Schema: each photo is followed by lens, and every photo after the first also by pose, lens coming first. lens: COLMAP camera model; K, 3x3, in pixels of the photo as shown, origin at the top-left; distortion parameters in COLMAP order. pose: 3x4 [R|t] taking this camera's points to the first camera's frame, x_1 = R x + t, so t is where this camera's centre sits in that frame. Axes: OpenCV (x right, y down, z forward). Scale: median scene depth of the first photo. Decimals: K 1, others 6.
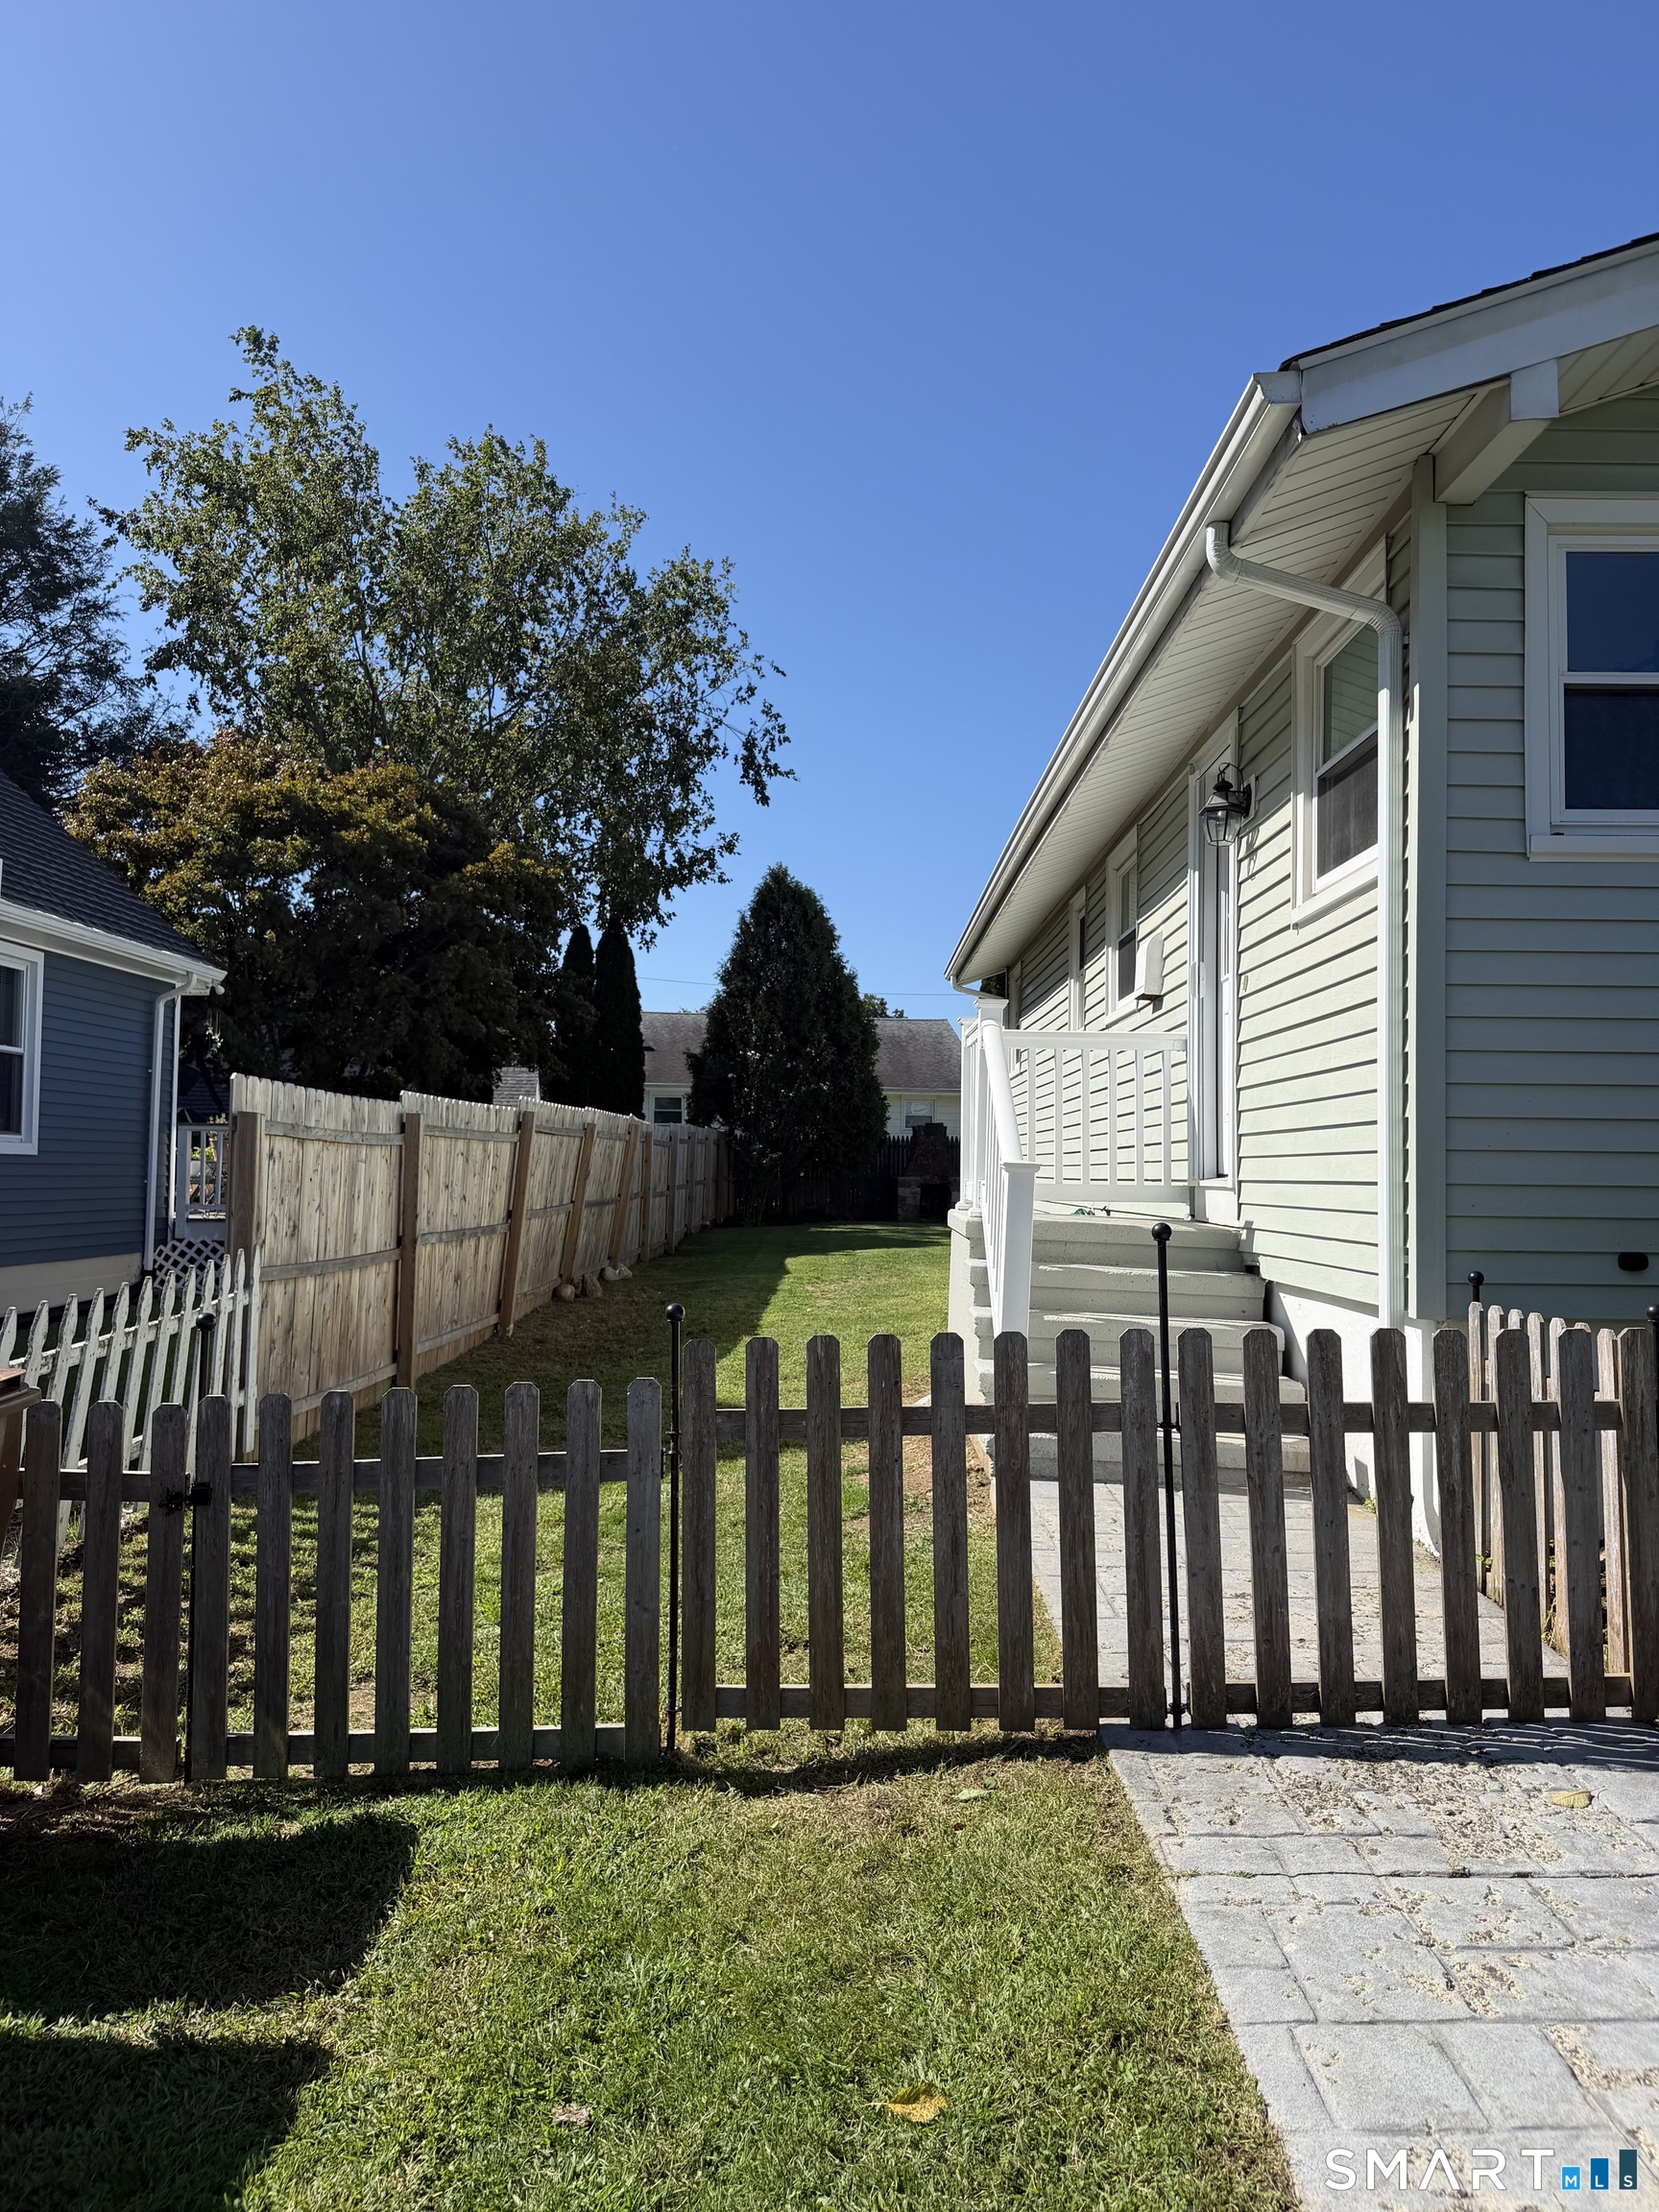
lens RADIAL K [[1545.9, 0, 829.5], [0, 1545.9, 1106.0], [0, 0, 1]] dist [0.079775, -0.184336]
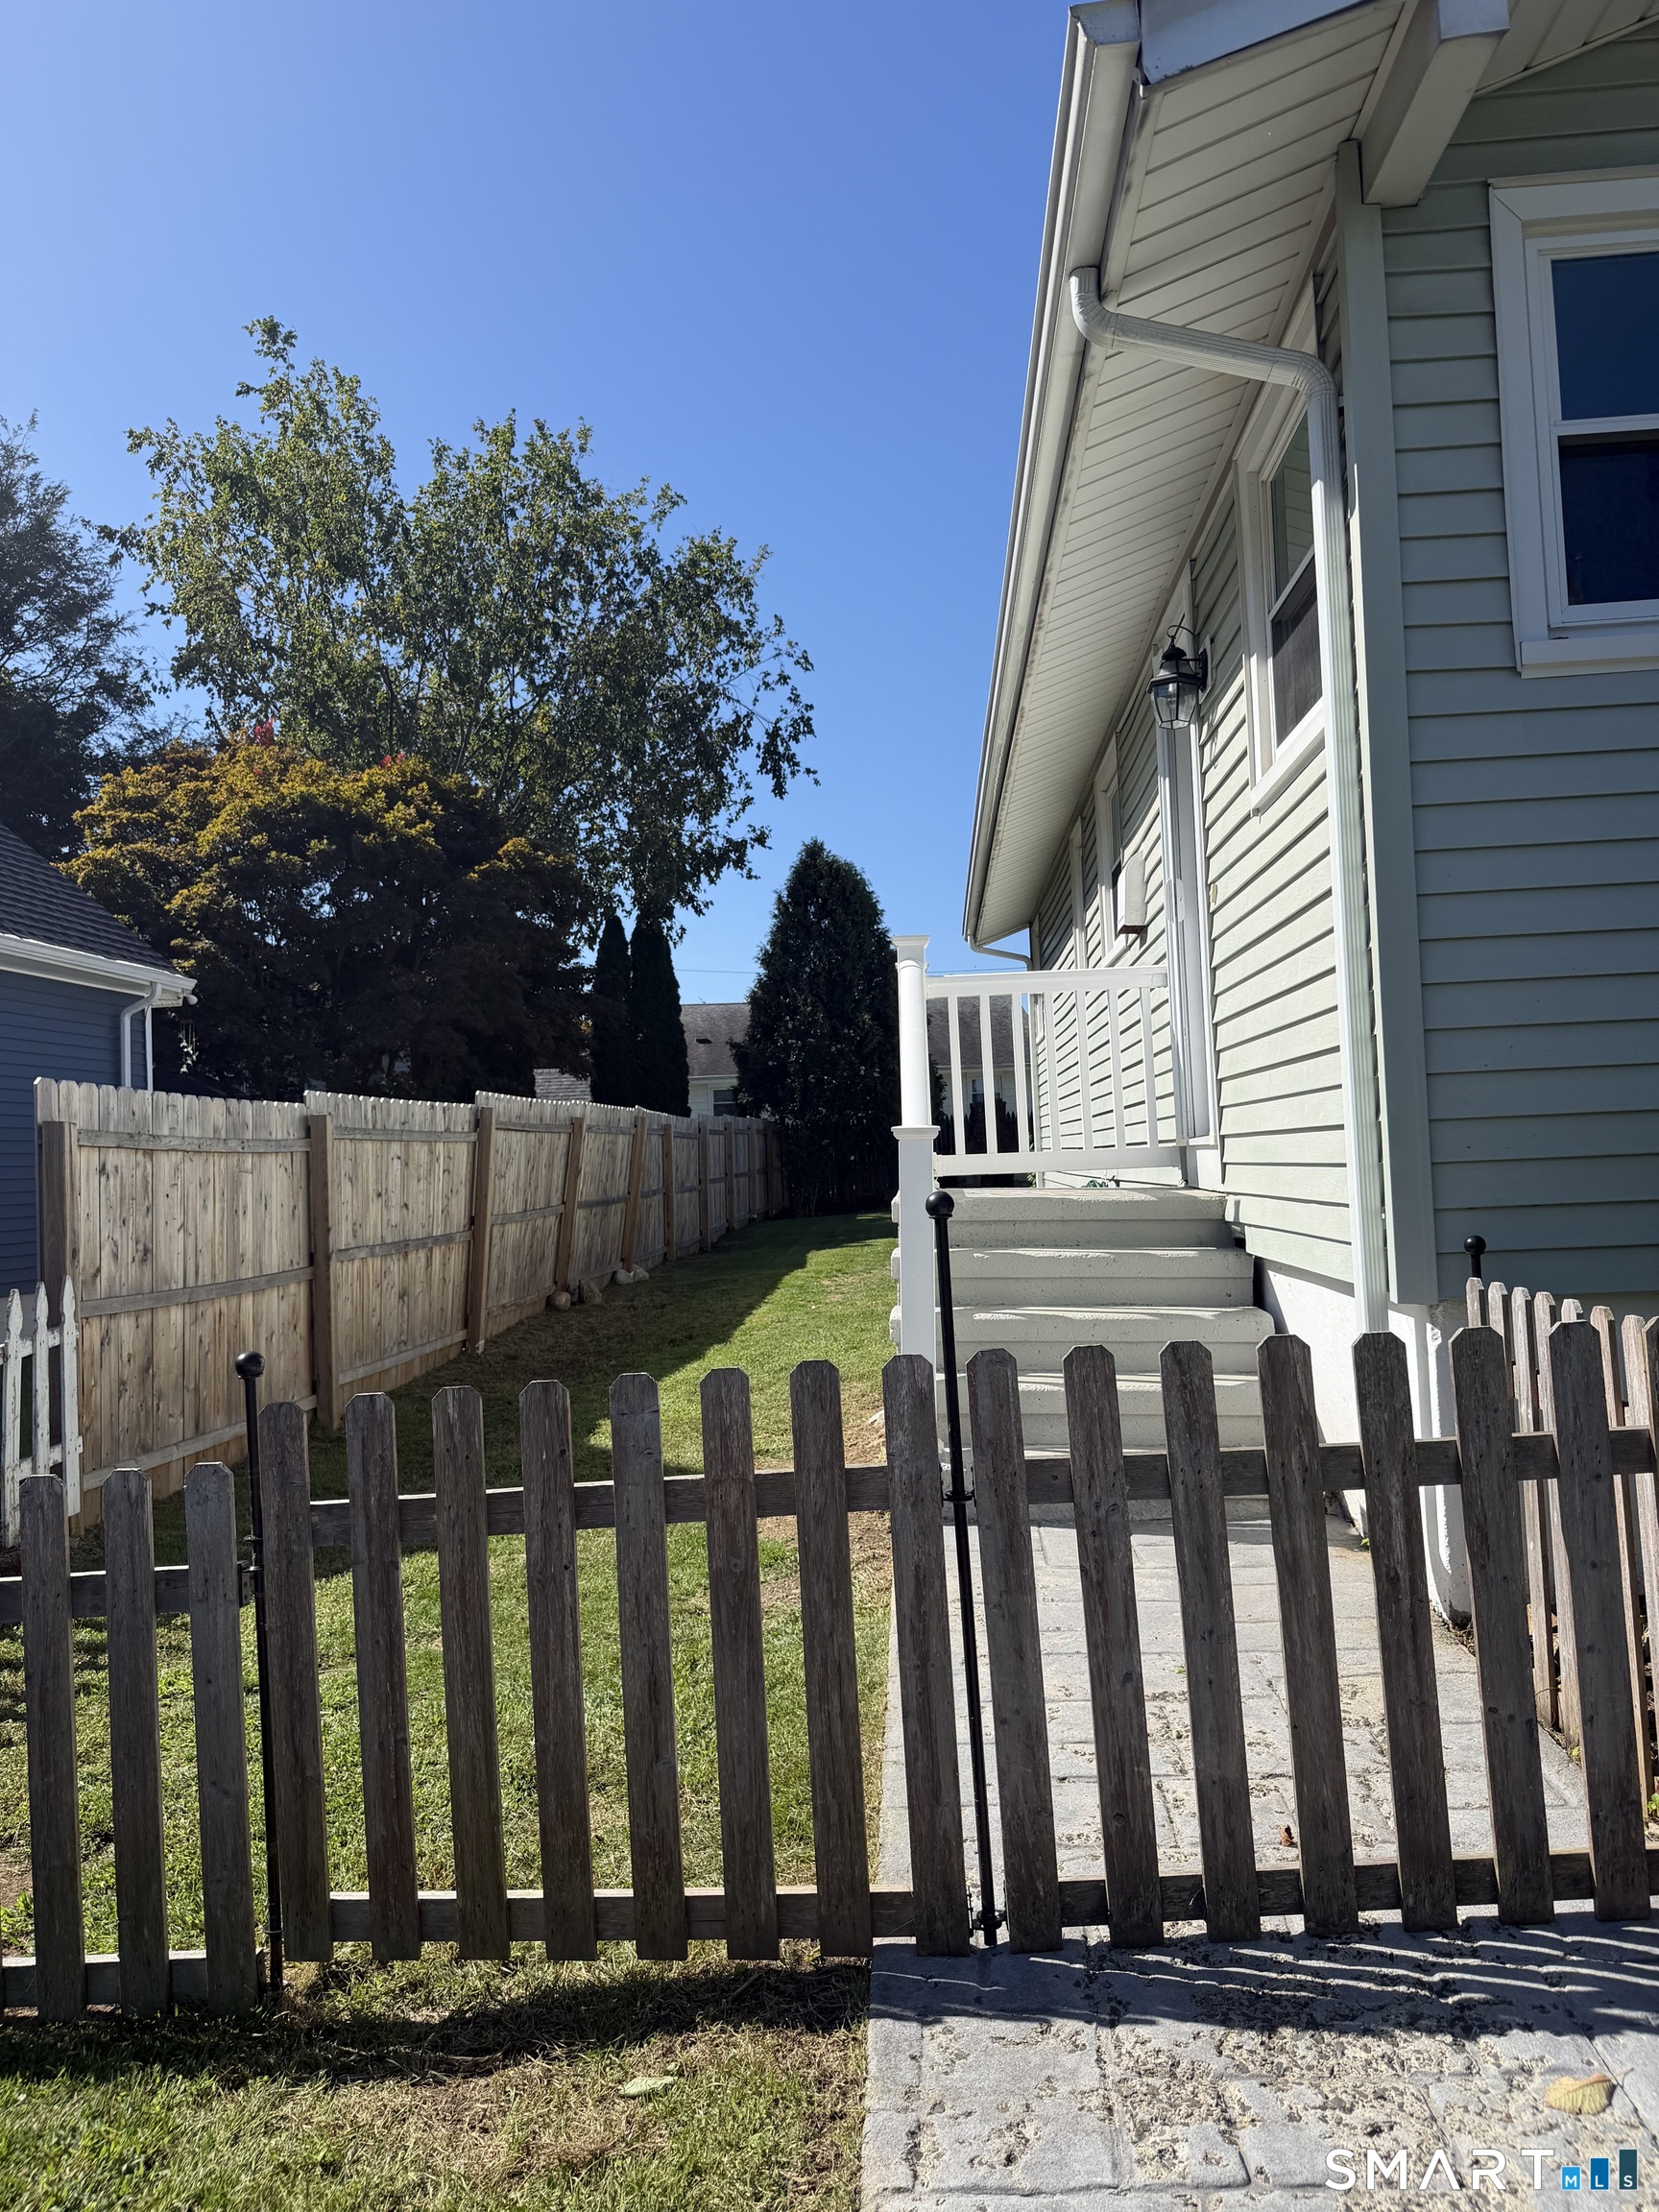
lens RADIAL K [[1555.6, 0, 832.1], [0, 1555.6, 1117.3], [0, 0, 1]] dist [0.038965, -0.083487]
pose [[0.996827, -0.057585, -0.054953, 0.090250], [0.058436, 0.998193, 0.014014, 0.012684], [0.054046, -0.017181, 0.998391, 0.142215]]
